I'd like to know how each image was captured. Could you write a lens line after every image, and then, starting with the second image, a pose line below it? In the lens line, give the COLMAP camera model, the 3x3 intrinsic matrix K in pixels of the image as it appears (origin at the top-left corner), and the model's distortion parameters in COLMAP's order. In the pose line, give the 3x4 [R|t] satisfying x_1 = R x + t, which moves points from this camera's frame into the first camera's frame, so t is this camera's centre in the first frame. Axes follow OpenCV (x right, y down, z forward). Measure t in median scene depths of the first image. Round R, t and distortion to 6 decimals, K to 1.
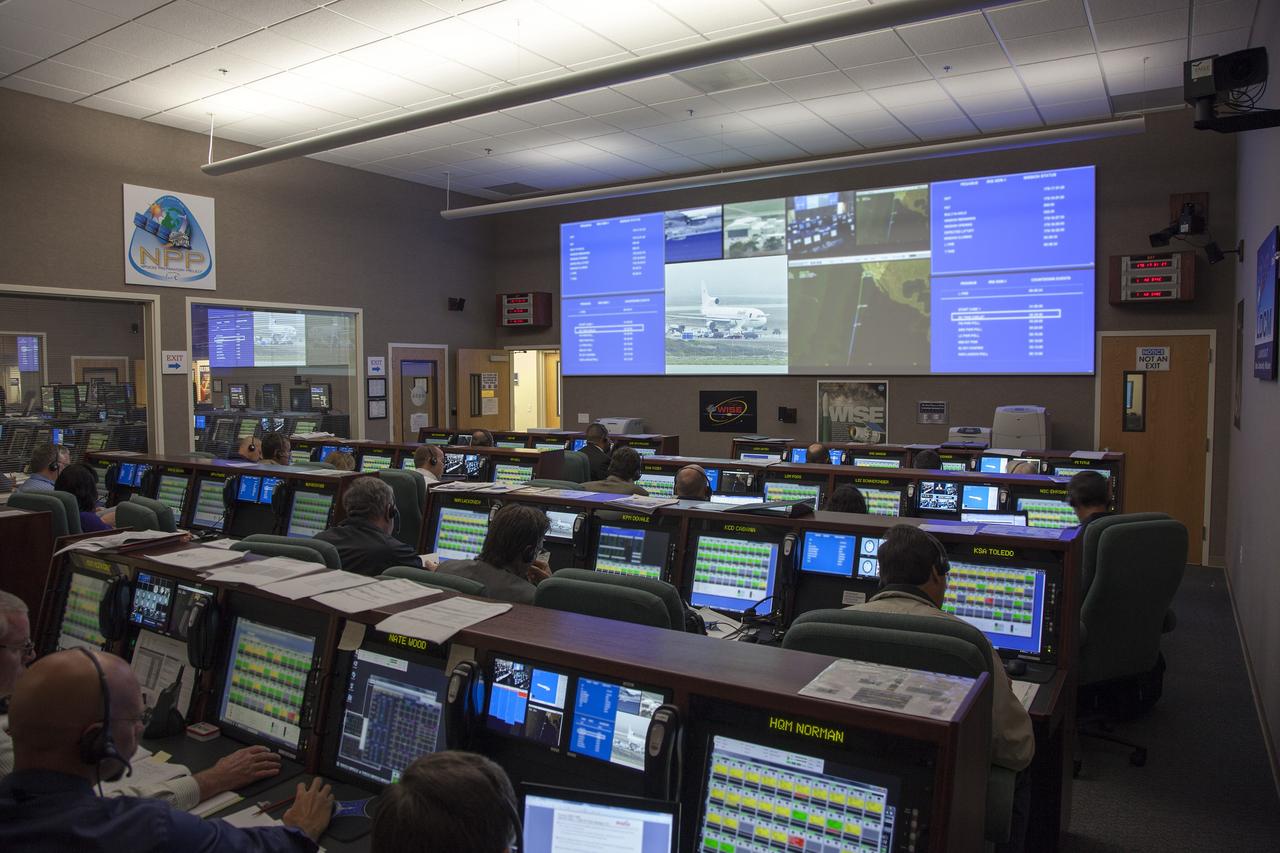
lens RADIAL K [[865.5, 0, 638.7], [0, 865.5, 437.5], [0, 0, 1]] dist [-0.033530, 0.002382]
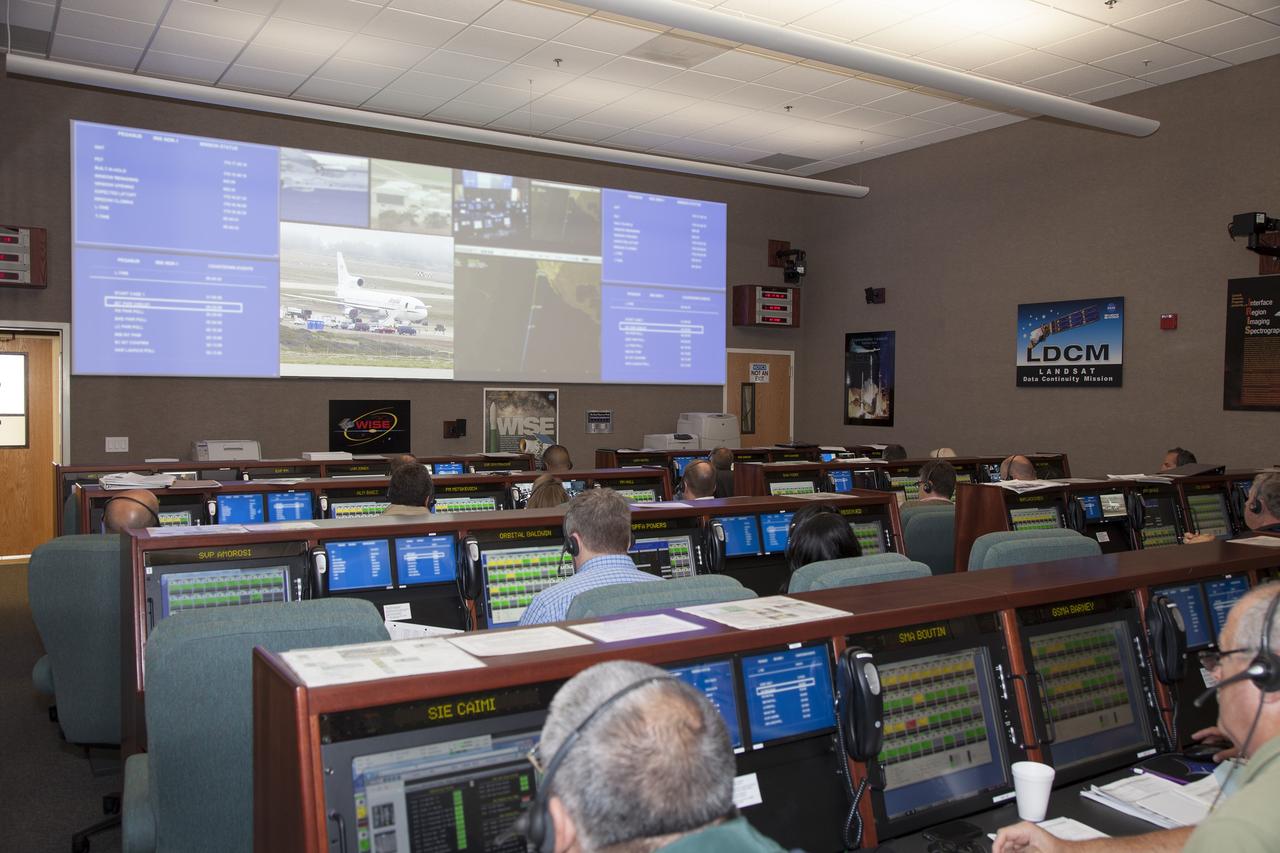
lens RADIAL K [[1031.7, 0, 639.2], [0, 1031.7, 418.1], [0, 0, 1]] dist [0.011578, 0.018032]
pose [[0.484835, -0.017702, 0.874427, -0.610120], [0.045308, 0.998961, -0.004899, -0.023695], [-0.873431, 0.041994, 0.485133, 0.363557]]
